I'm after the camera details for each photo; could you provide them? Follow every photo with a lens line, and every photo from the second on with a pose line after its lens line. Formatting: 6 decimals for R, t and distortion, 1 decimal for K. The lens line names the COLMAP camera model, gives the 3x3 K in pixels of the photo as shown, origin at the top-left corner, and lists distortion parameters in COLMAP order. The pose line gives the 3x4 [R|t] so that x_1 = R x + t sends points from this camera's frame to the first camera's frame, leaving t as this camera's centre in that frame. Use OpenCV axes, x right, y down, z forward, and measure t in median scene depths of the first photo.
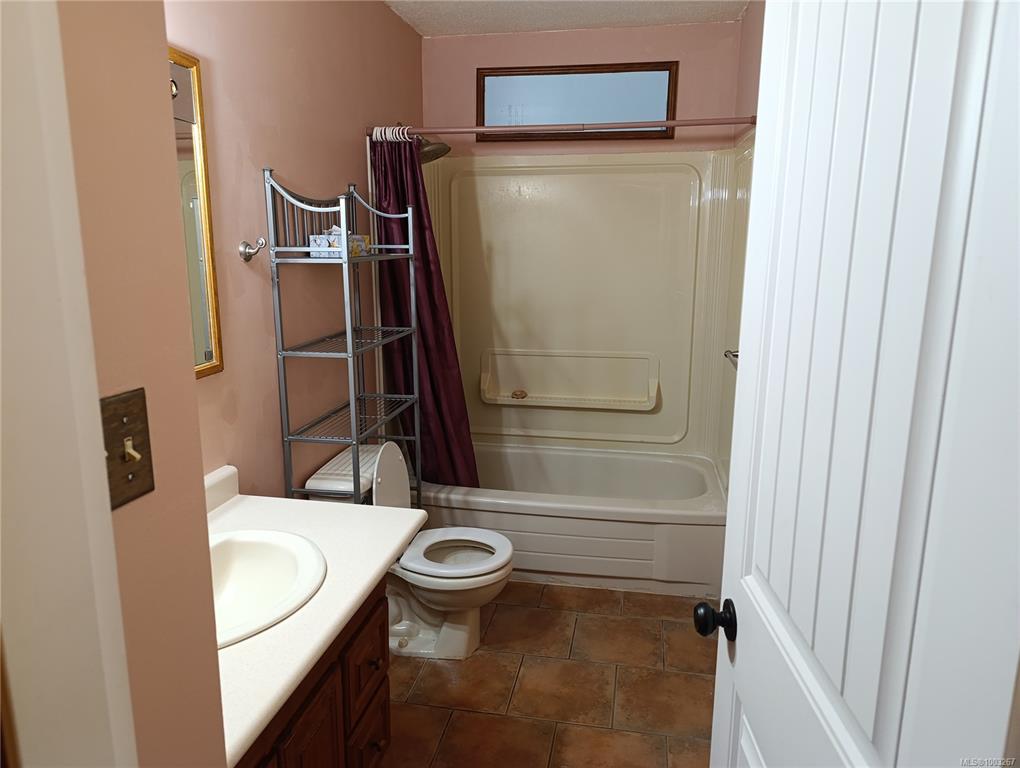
lens RADIAL K [[692.6, 0, 509.9], [0, 692.6, 381.0], [0, 0, 1]] dist [0.037564, -0.047167]
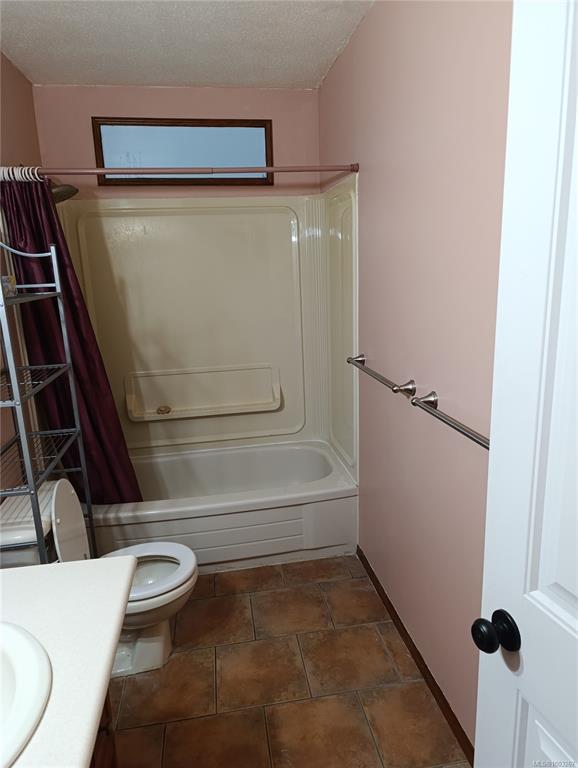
lens RADIAL K [[521.5, 0, 292.6], [0, 521.5, 387.7], [0, 0, 1]] dist [0.037564, -0.047167]
pose [[0.937496, -0.113984, 0.328799, -0.083660], [0.107430, 0.993482, 0.038098, -0.034024], [-0.330998, -0.000393, 0.943631, 0.149714]]
